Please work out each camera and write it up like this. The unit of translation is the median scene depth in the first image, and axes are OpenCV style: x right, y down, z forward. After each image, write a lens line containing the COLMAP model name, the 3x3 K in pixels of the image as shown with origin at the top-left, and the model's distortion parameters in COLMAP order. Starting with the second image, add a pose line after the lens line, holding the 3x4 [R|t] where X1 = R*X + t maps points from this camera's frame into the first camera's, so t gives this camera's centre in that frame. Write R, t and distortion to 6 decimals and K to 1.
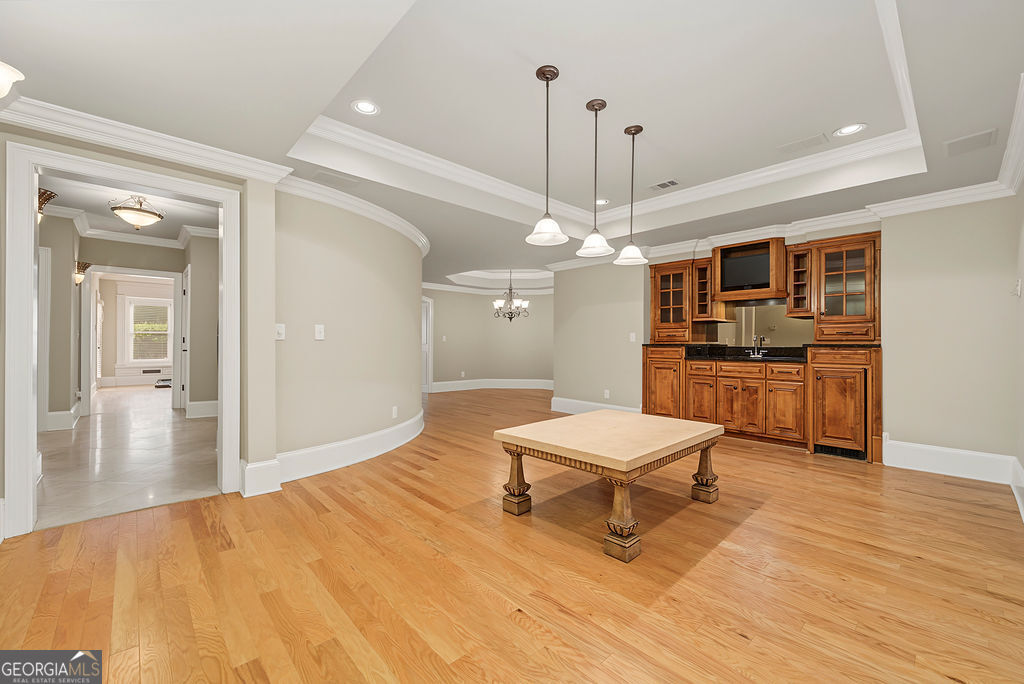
lens RADIAL K [[416.4, 0, 520.6], [0, 416.4, 341.2], [0, 0, 1]] dist [-0.007929, 0.002242]
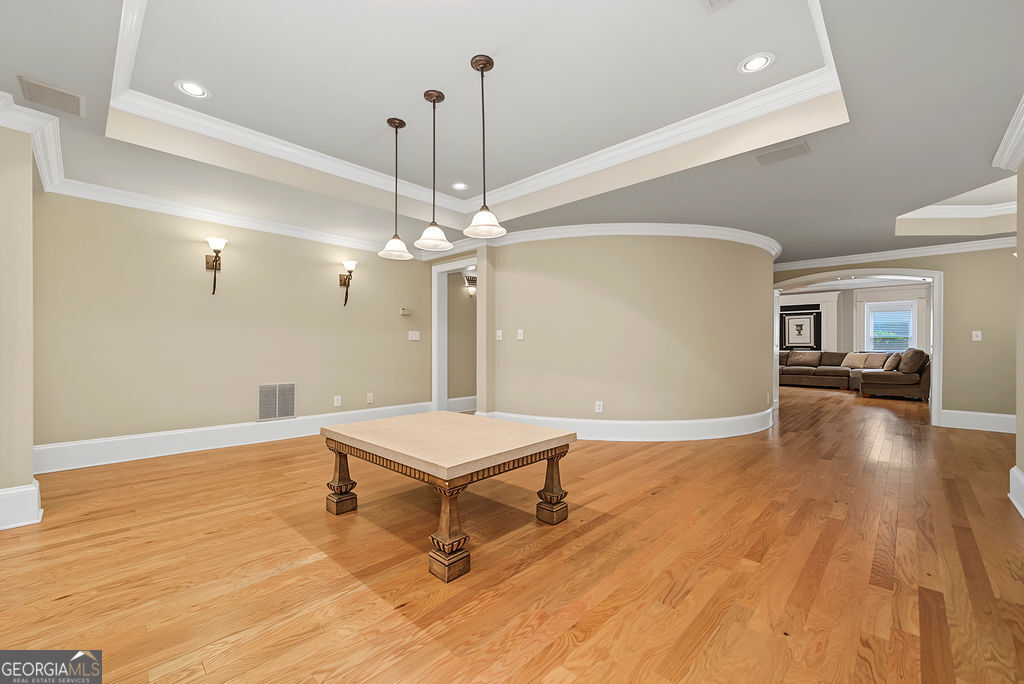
lens RADIAL K [[416.4, 0, 520.4], [0, 416.4, 343.3], [0, 0, 1]] dist [-0.007929, 0.002242]
pose [[0.061955, -0.004073, -0.998071, 1.390582], [-0.001609, 0.999990, -0.004181, 0.022630], [0.998078, 0.001865, 0.061948, 1.338604]]
